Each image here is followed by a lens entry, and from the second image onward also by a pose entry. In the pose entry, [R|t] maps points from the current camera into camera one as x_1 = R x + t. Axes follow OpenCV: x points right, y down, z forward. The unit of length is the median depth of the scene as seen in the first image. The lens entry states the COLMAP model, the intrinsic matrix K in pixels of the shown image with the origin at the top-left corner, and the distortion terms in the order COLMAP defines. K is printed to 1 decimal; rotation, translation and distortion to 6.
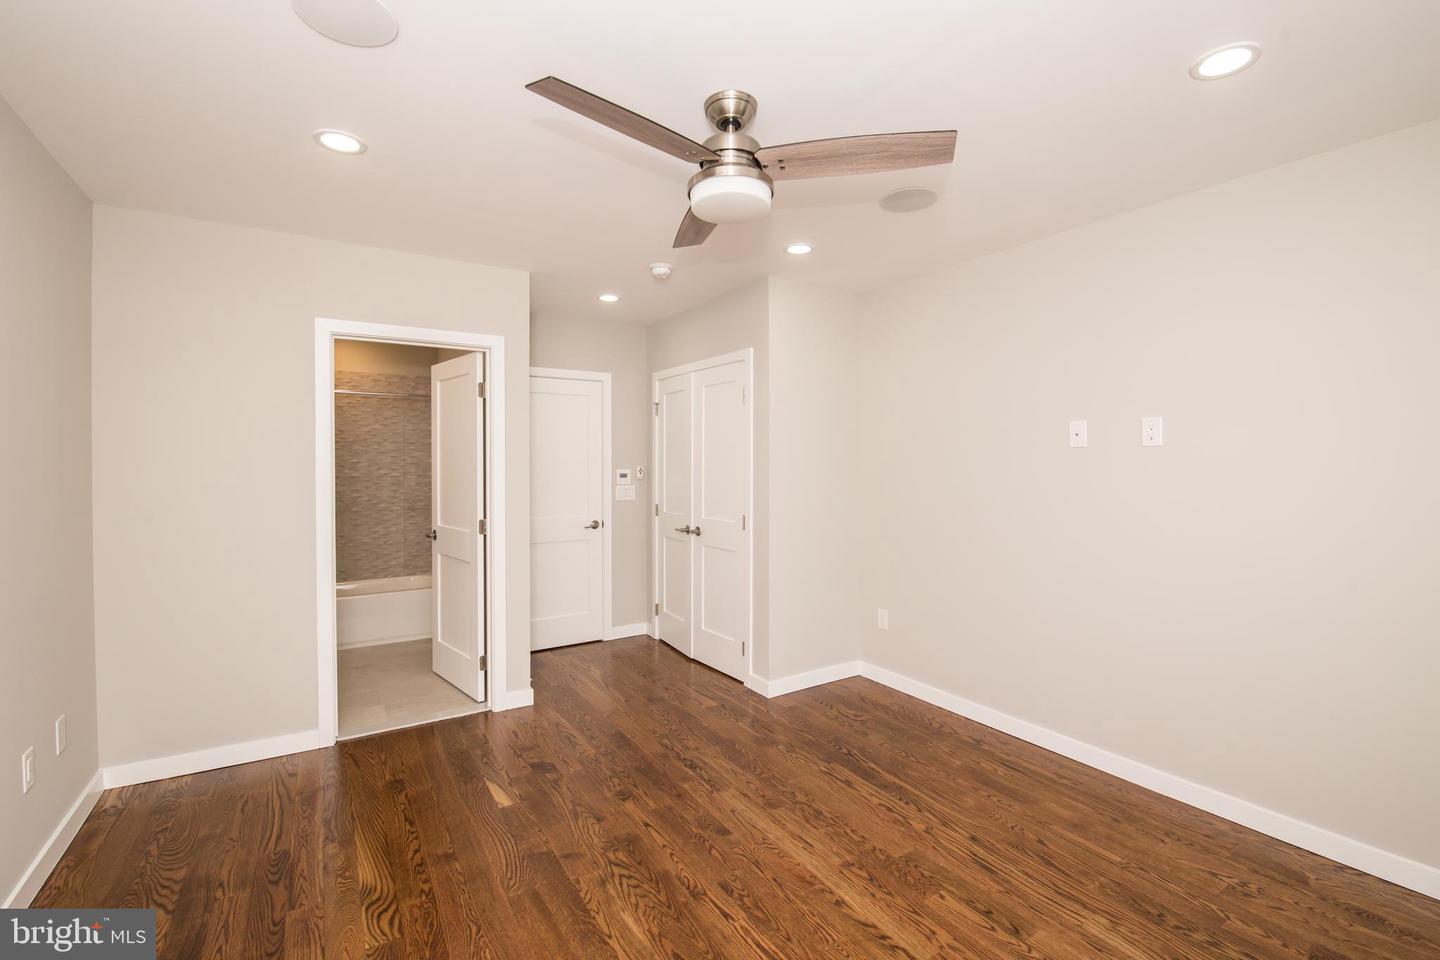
lens RADIAL K [[628.7, 0, 717.7], [0, 628.7, 471.0], [0, 0, 1]] dist [0.003956, -0.010091]
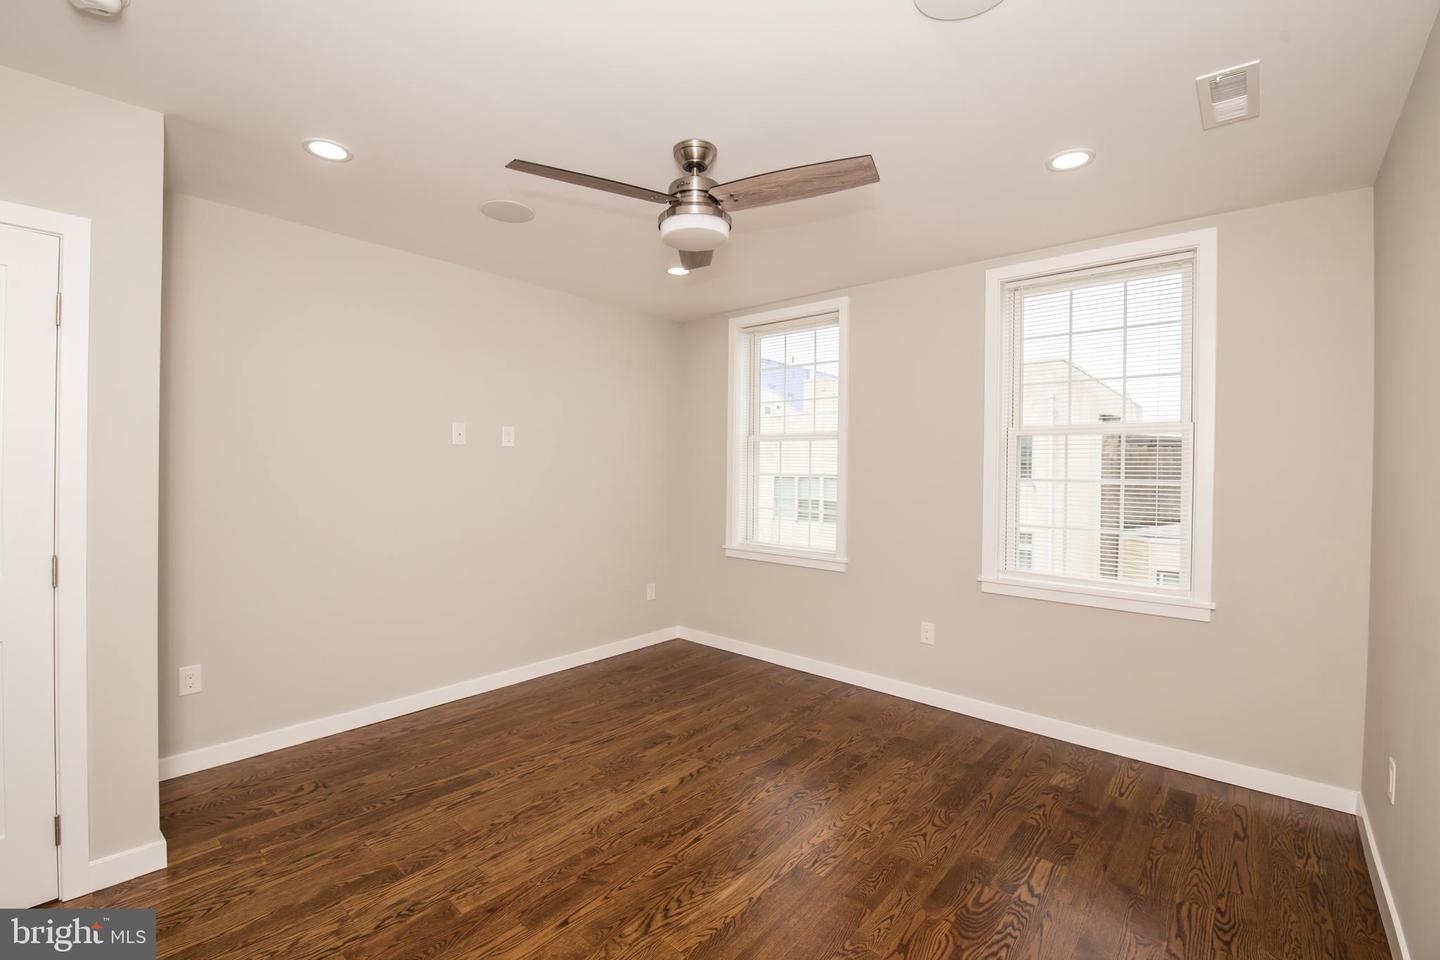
lens RADIAL K [[628.7, 0, 717.7], [0, 628.7, 471.0], [0, 0, 1]] dist [0.003956, -0.010091]
pose [[-0.291026, -0.009226, 0.956671, -0.876228], [0.000262, 0.999953, 0.009723, 0.002233], [-0.956715, 0.003080, -0.291010, 1.018960]]
